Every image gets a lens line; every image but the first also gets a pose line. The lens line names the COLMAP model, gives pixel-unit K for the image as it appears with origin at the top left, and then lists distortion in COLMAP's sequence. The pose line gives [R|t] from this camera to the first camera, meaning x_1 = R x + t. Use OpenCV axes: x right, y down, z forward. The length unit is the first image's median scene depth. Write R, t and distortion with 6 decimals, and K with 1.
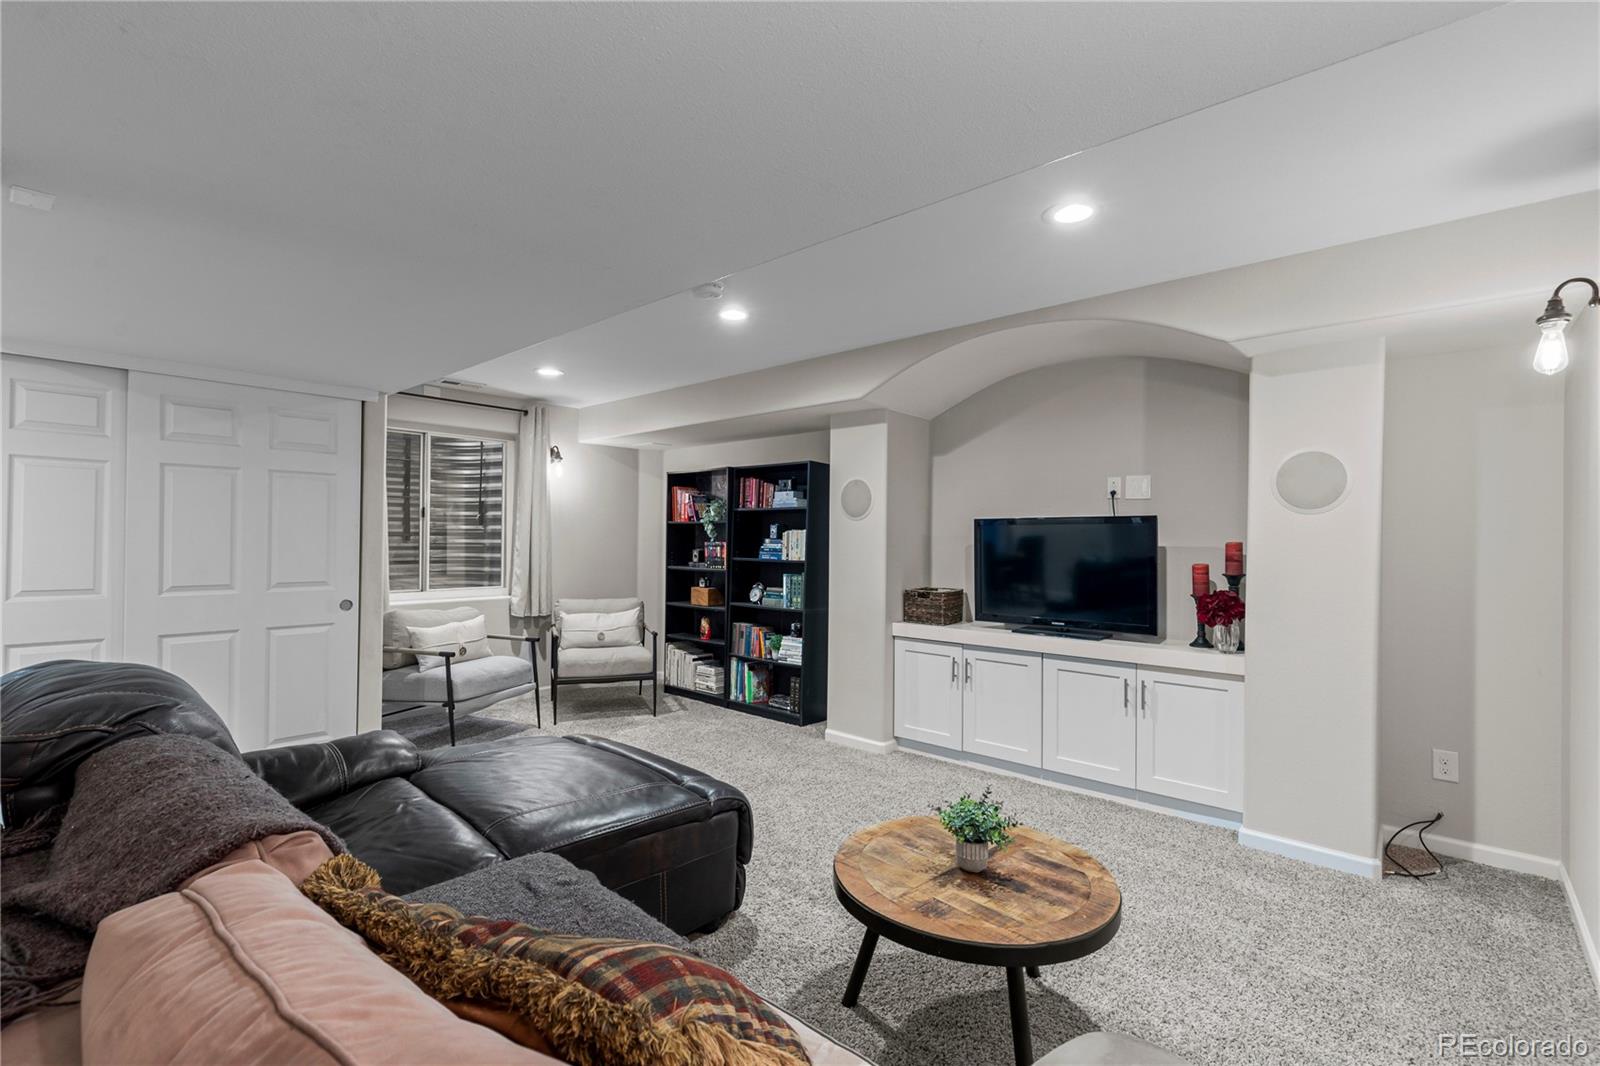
lens RADIAL K [[718.2, 0, 801.1], [0, 718.2, 544.7], [0, 0, 1]] dist [0.002585, -0.000330]
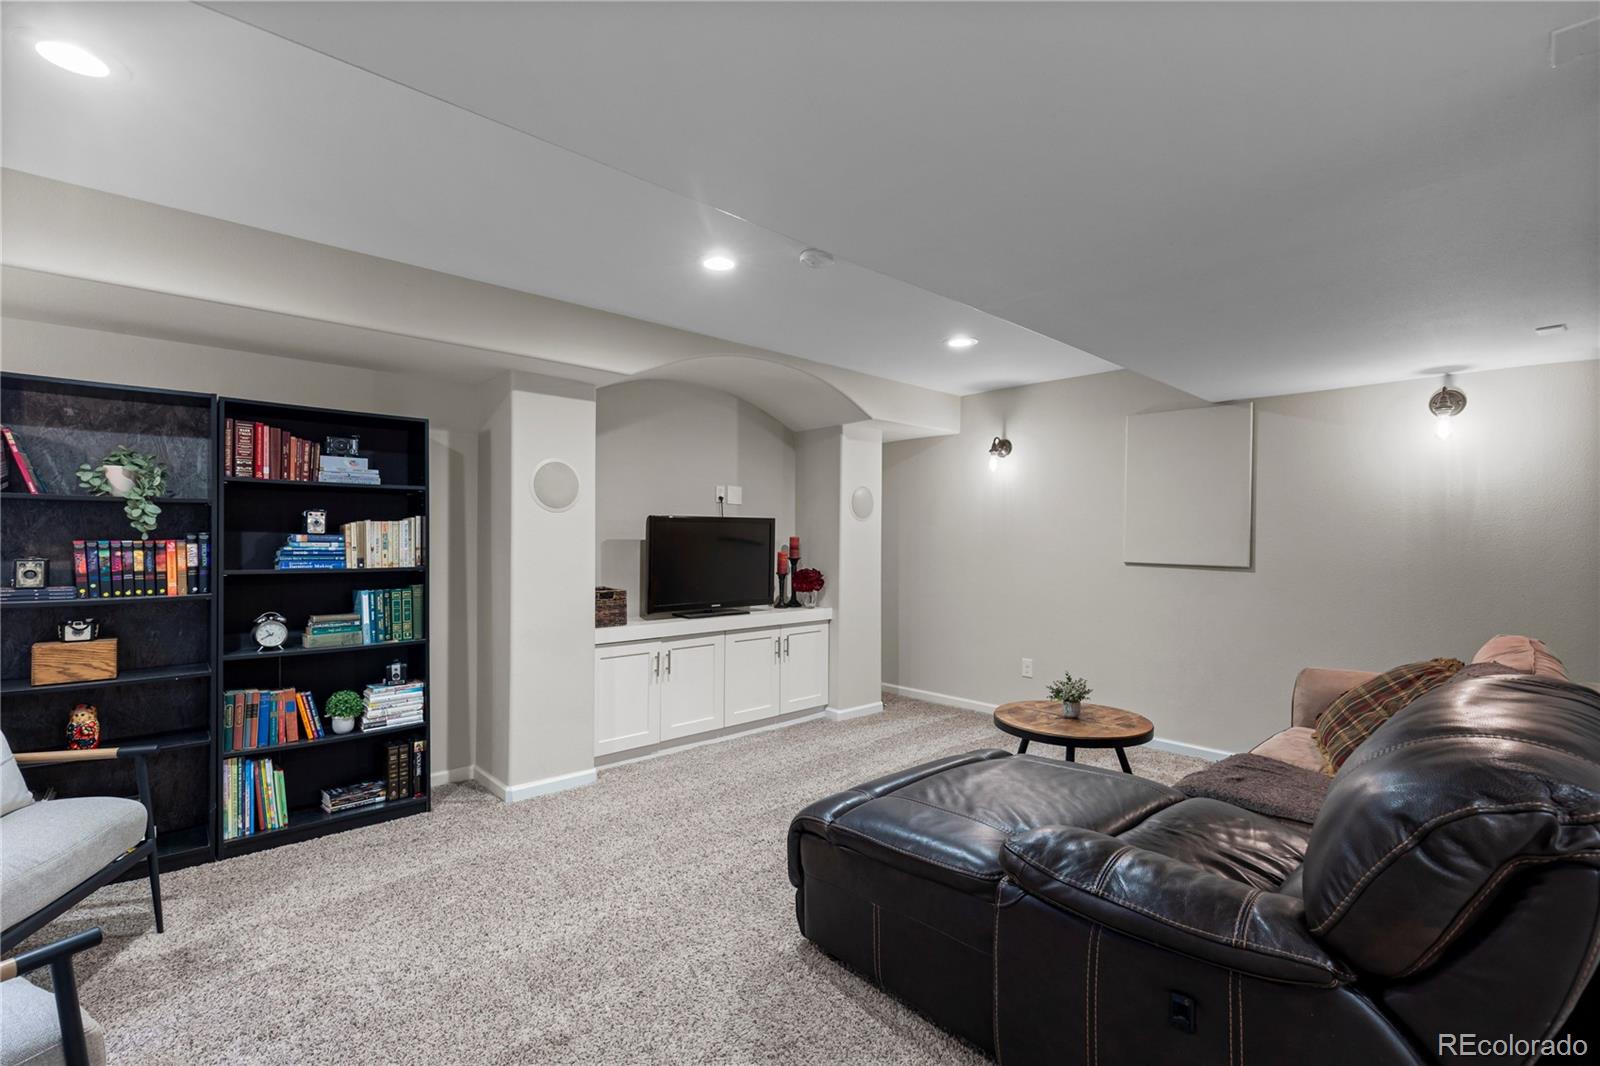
lens RADIAL K [[718.2, 0, 801.1], [0, 718.2, 544.7], [0, 0, 1]] dist [0.002585, -0.000330]
pose [[0.087607, -0.020388, 0.995946, -0.622473], [-0.000755, 0.999789, 0.020534, -0.012546], [-0.996155, -0.002551, 0.087573, 0.573707]]
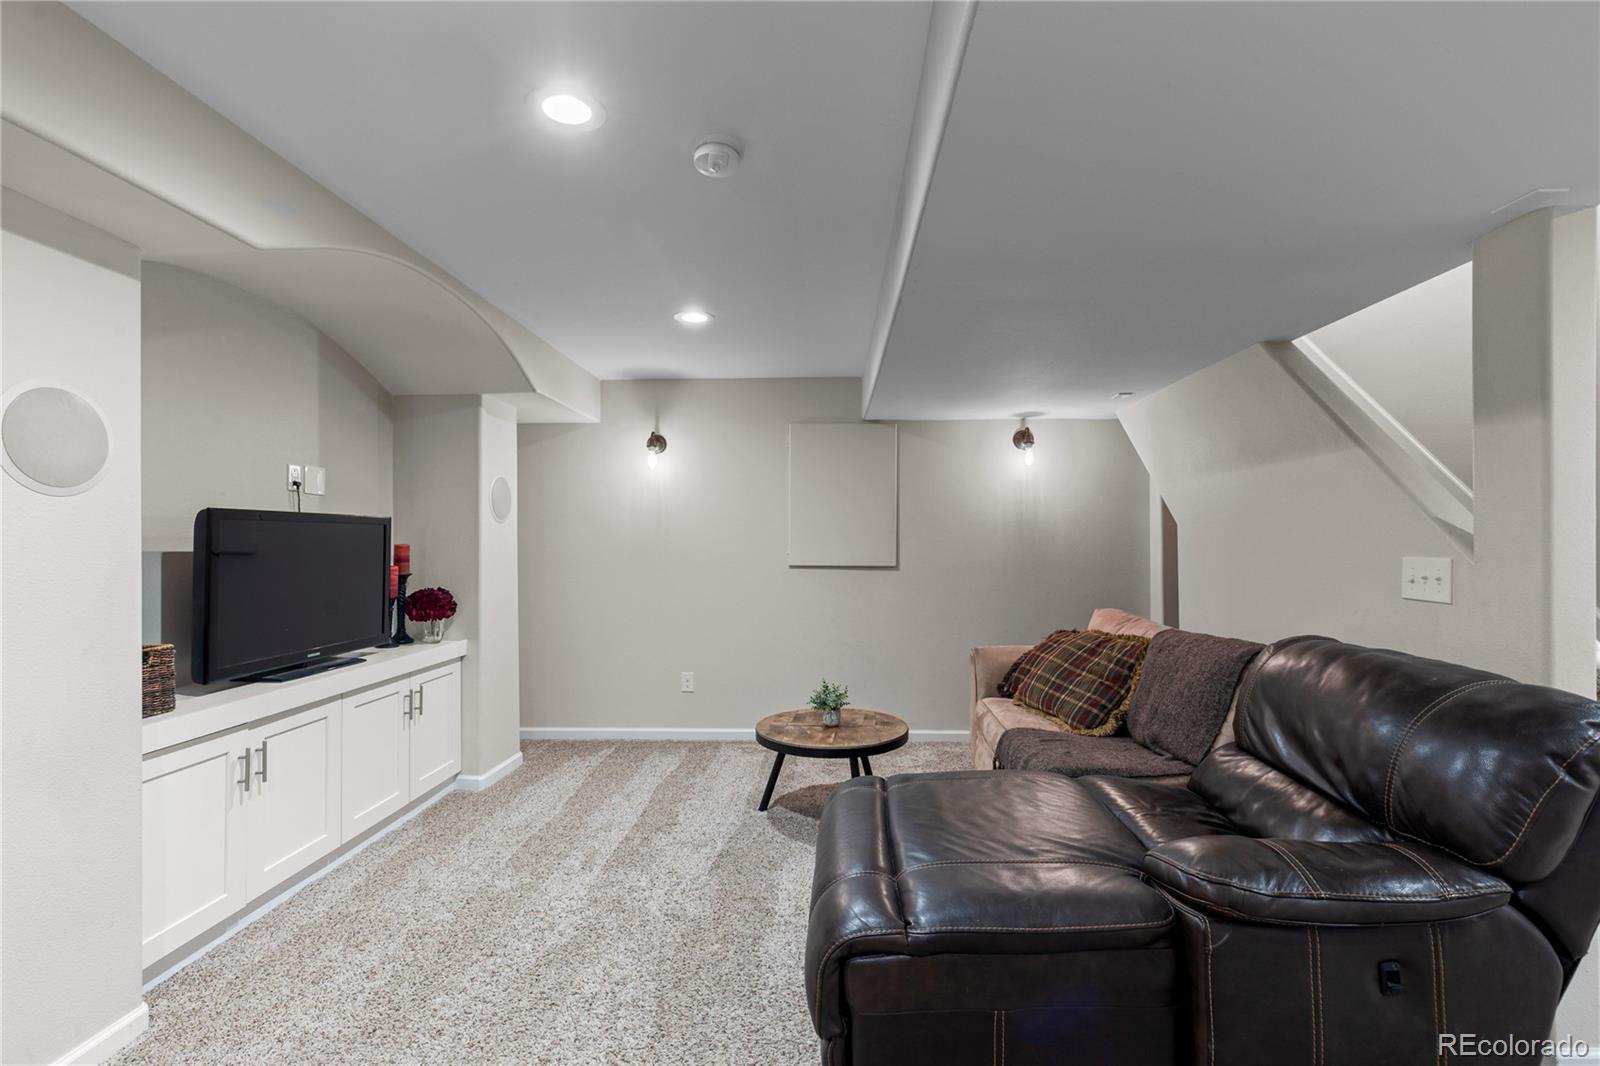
lens RADIAL K [[718.2, 0, 801.1], [0, 718.2, 544.7], [0, 0, 1]] dist [0.002585, -0.000330]
pose [[-0.638281, -0.010596, 0.769730, -0.412767], [-0.000171, 0.999907, 0.013622, -0.011779], [-0.769803, 0.008563, -0.638224, 0.826650]]
